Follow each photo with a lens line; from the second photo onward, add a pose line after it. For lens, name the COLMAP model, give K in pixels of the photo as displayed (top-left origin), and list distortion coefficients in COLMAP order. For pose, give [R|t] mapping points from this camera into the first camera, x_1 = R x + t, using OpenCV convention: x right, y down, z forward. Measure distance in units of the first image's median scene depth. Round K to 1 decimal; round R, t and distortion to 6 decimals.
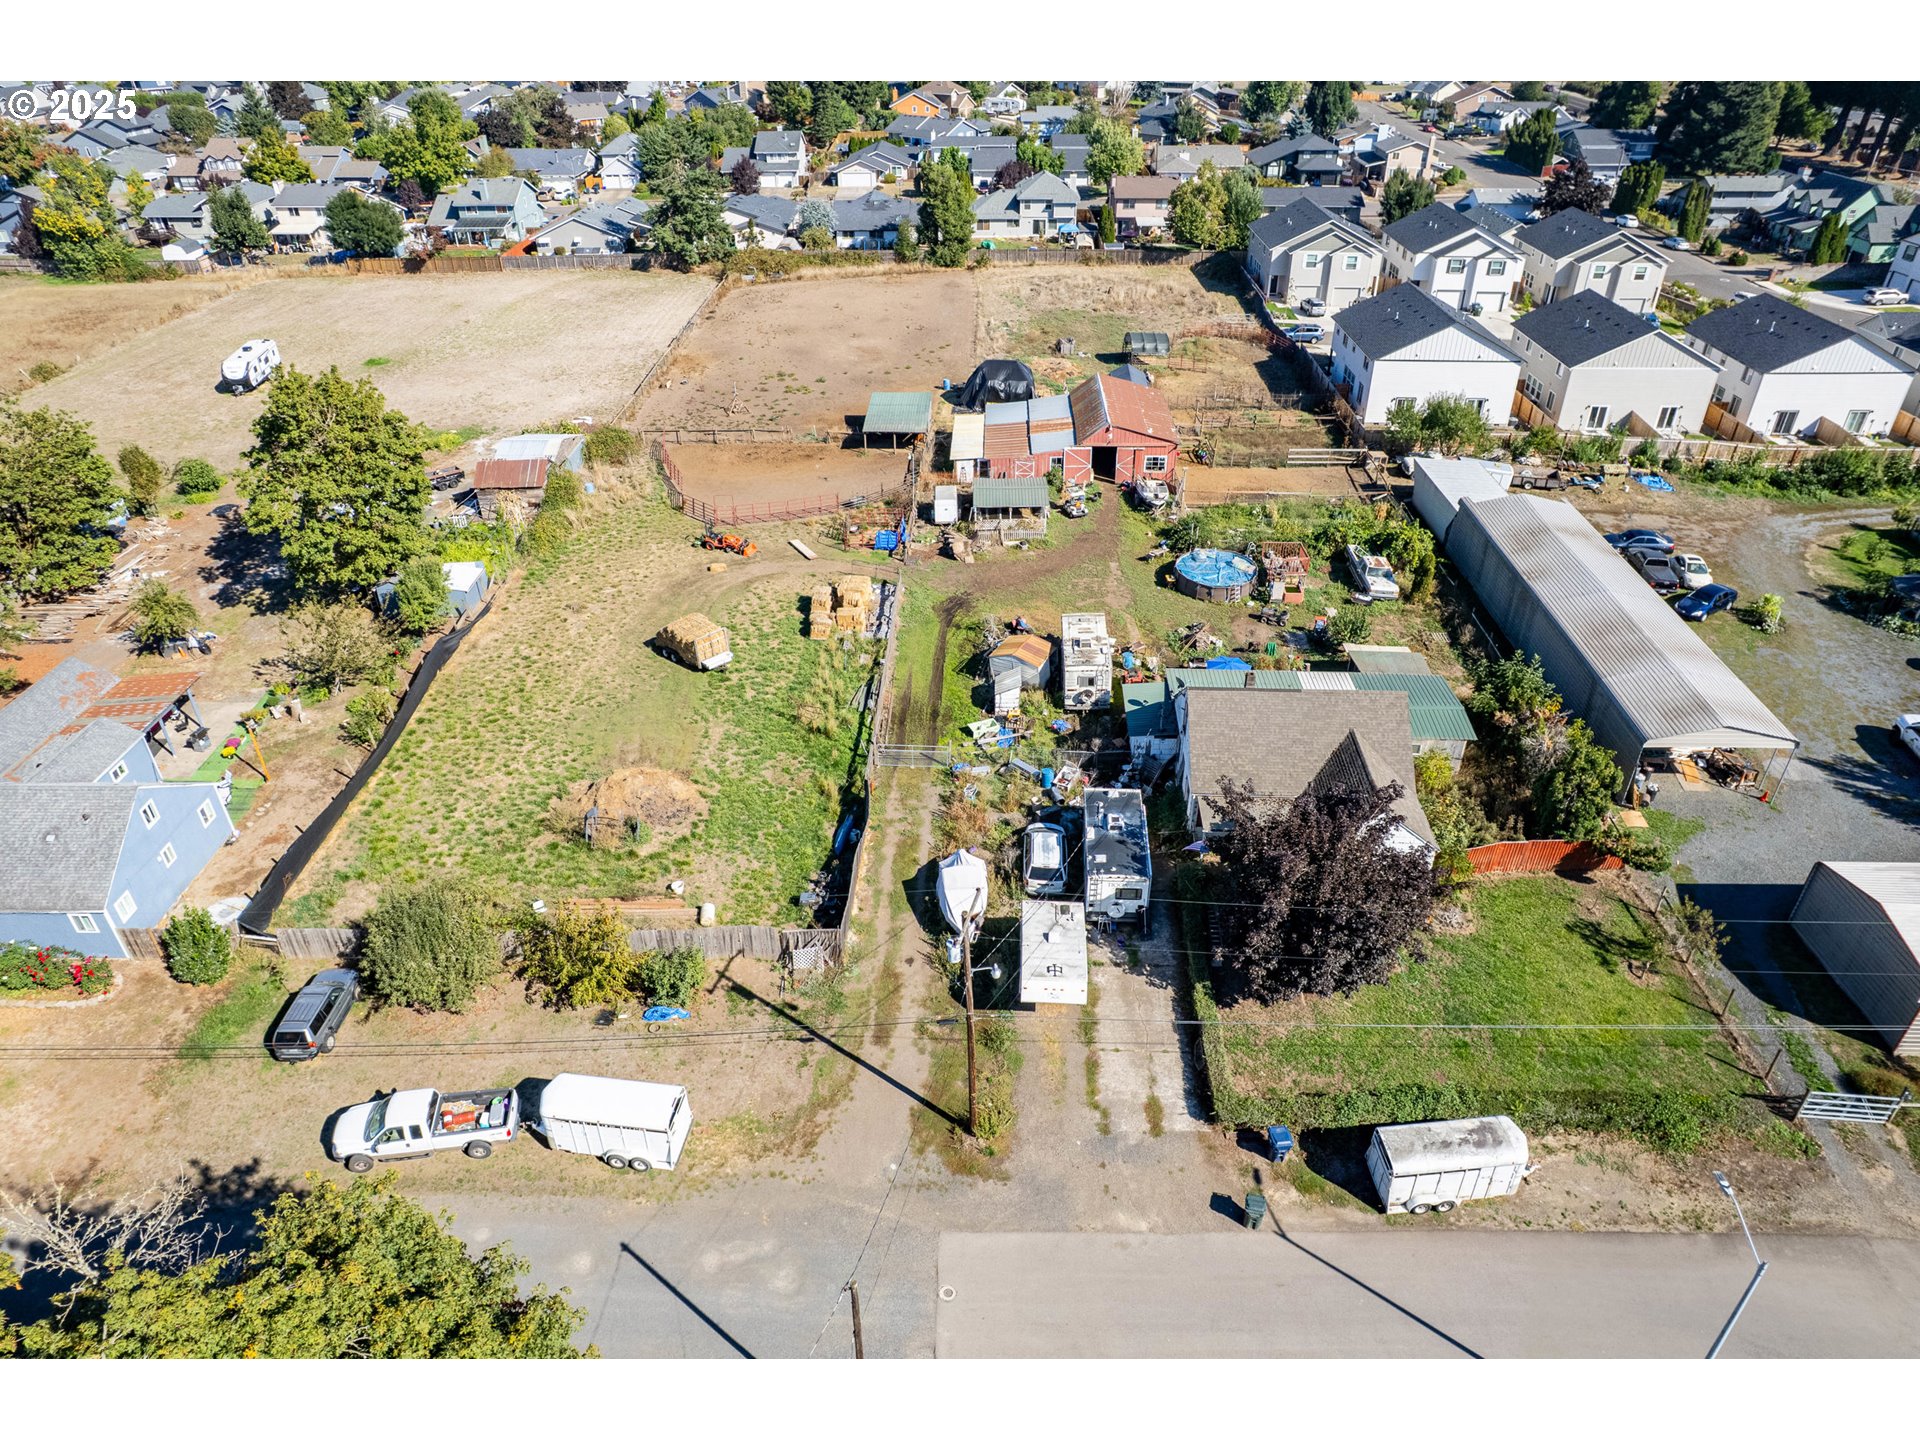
lens RADIAL K [[1240.3, 0, 963.1], [0, 1240.3, 724.7], [0, 0, 1]] dist [-0.077377, 0.071490]
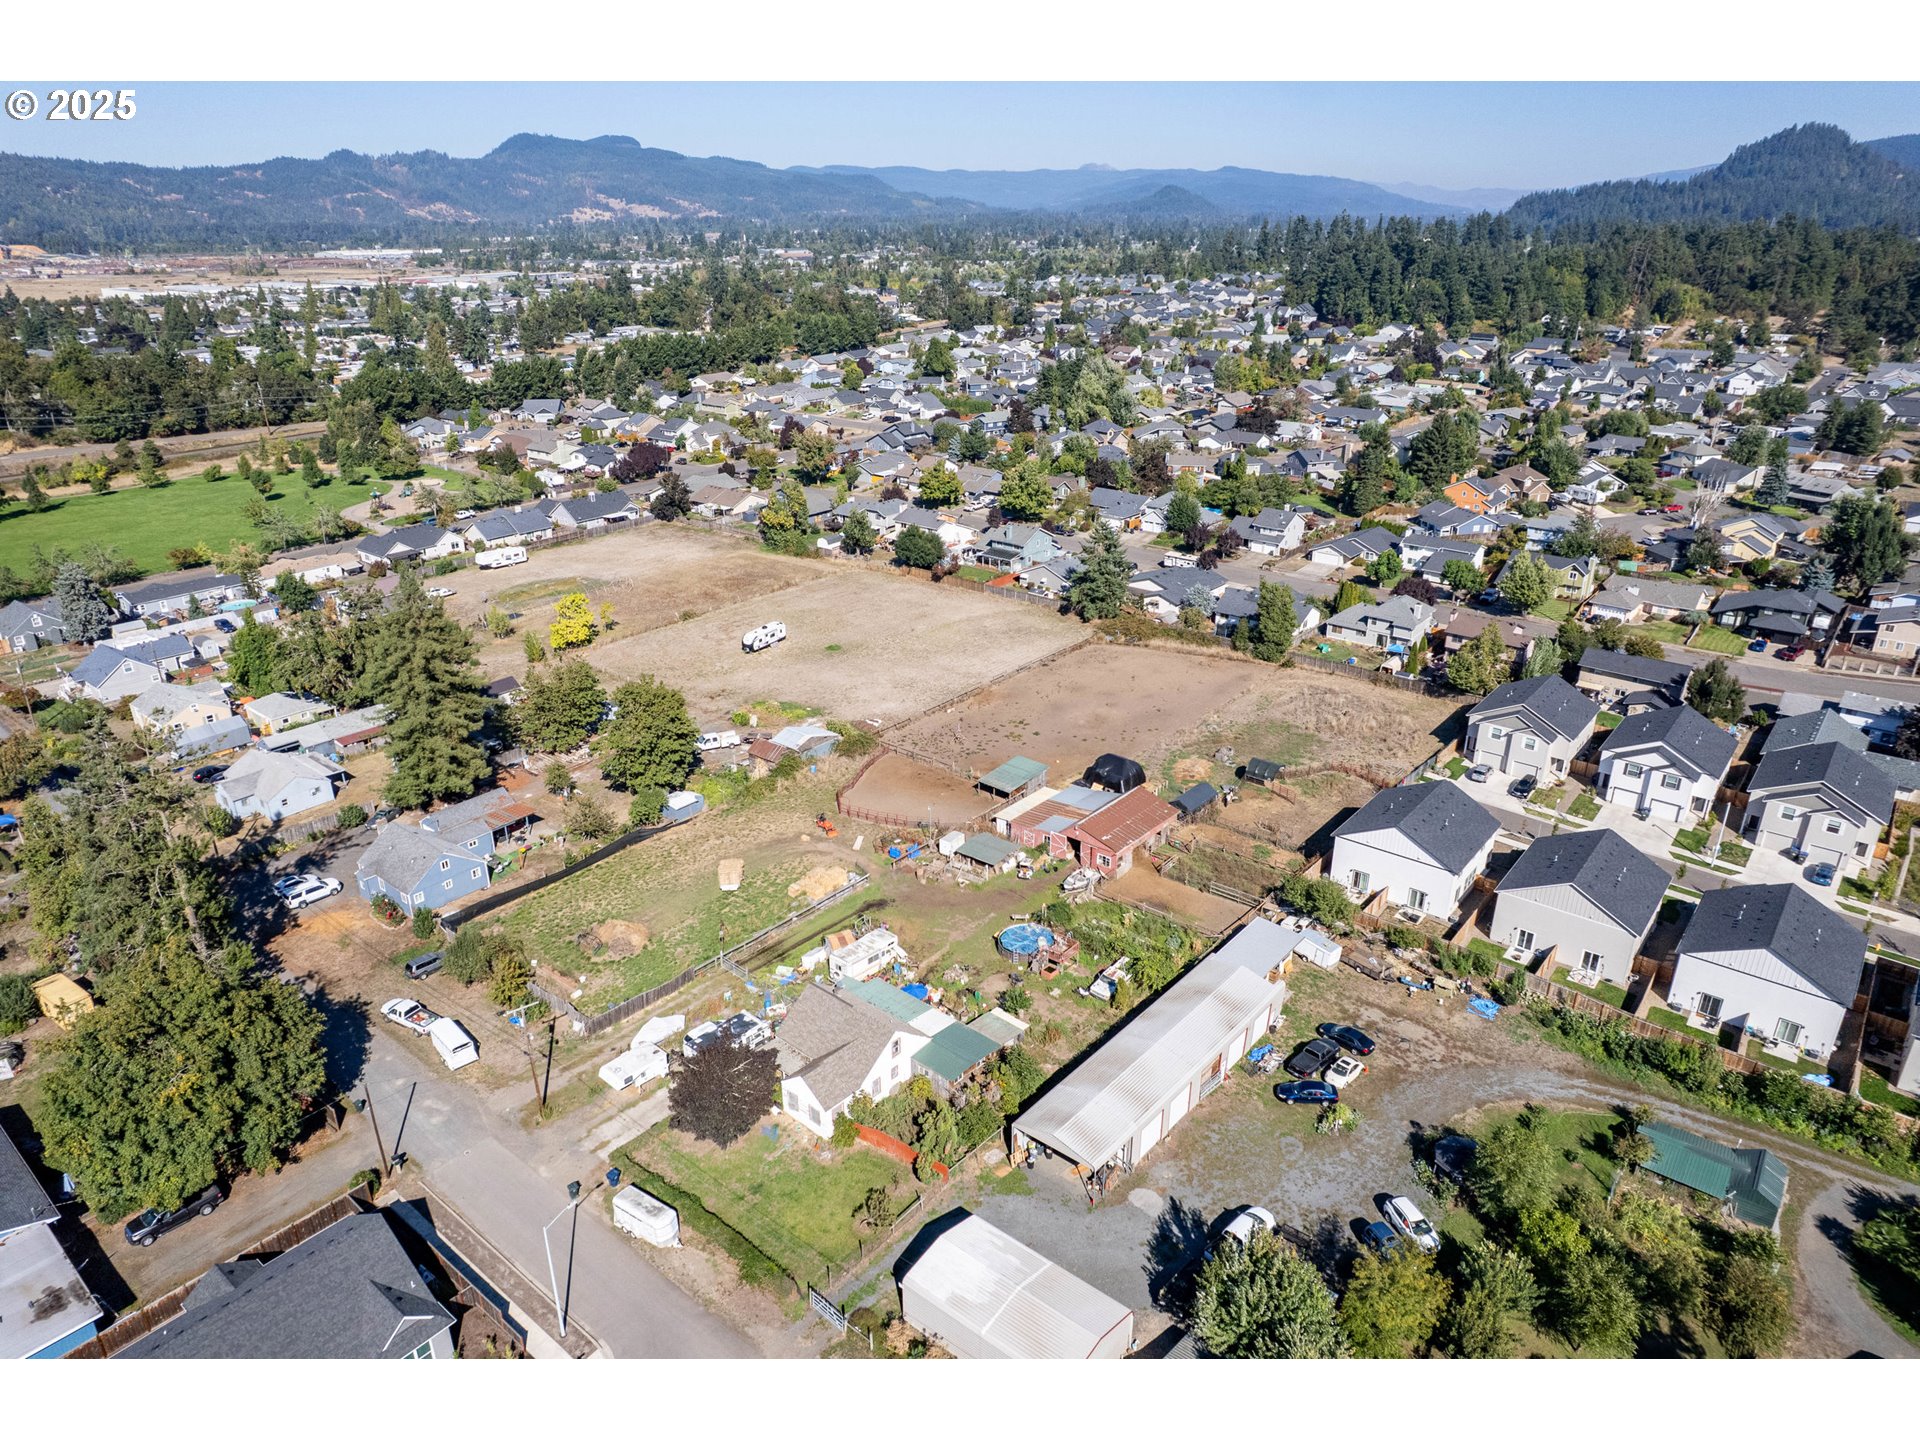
lens RADIAL K [[1240.3, 0, 963.1], [0, 1240.3, 724.7], [0, 0, 1]] dist [-0.077377, 0.071490]
pose [[0.780586, 0.246615, -0.574340, 0.964257], [-0.341933, 0.937670, -0.062097, -0.256908], [0.523228, 0.244858, 0.816258, -0.332741]]
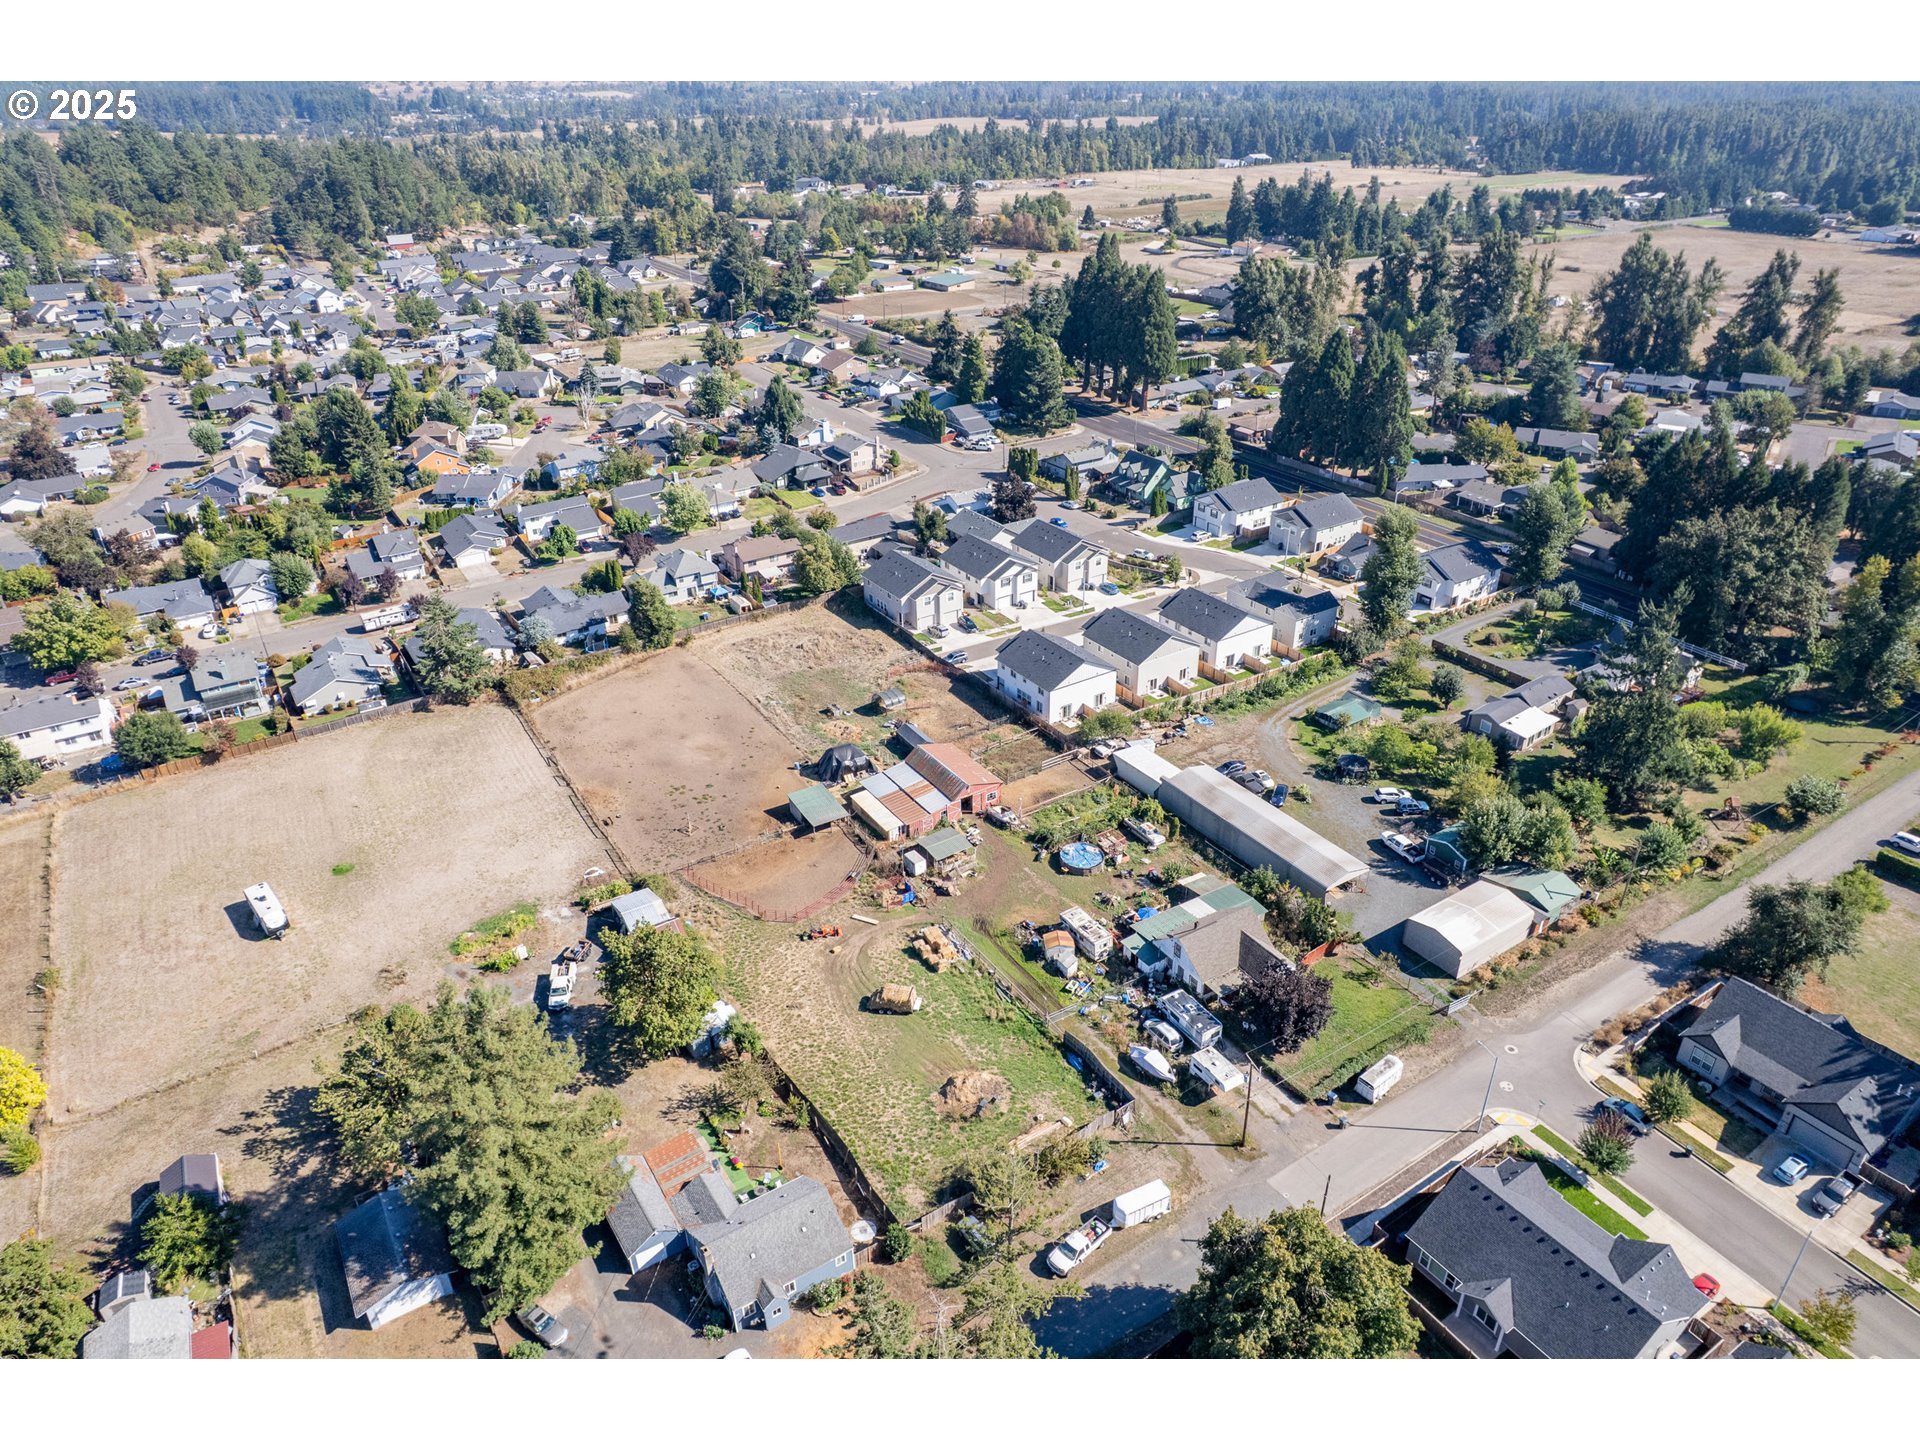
lens RADIAL K [[1258.0, 0, 958.6], [0, 1258.0, 689.1], [0, 0, 1]] dist [-0.072577, 0.077188]
pose [[0.830387, -0.260240, 0.492678, -0.852821], [0.312791, 0.949475, -0.025667, -0.388519], [-0.461106, 0.175419, 0.869833, -0.645061]]
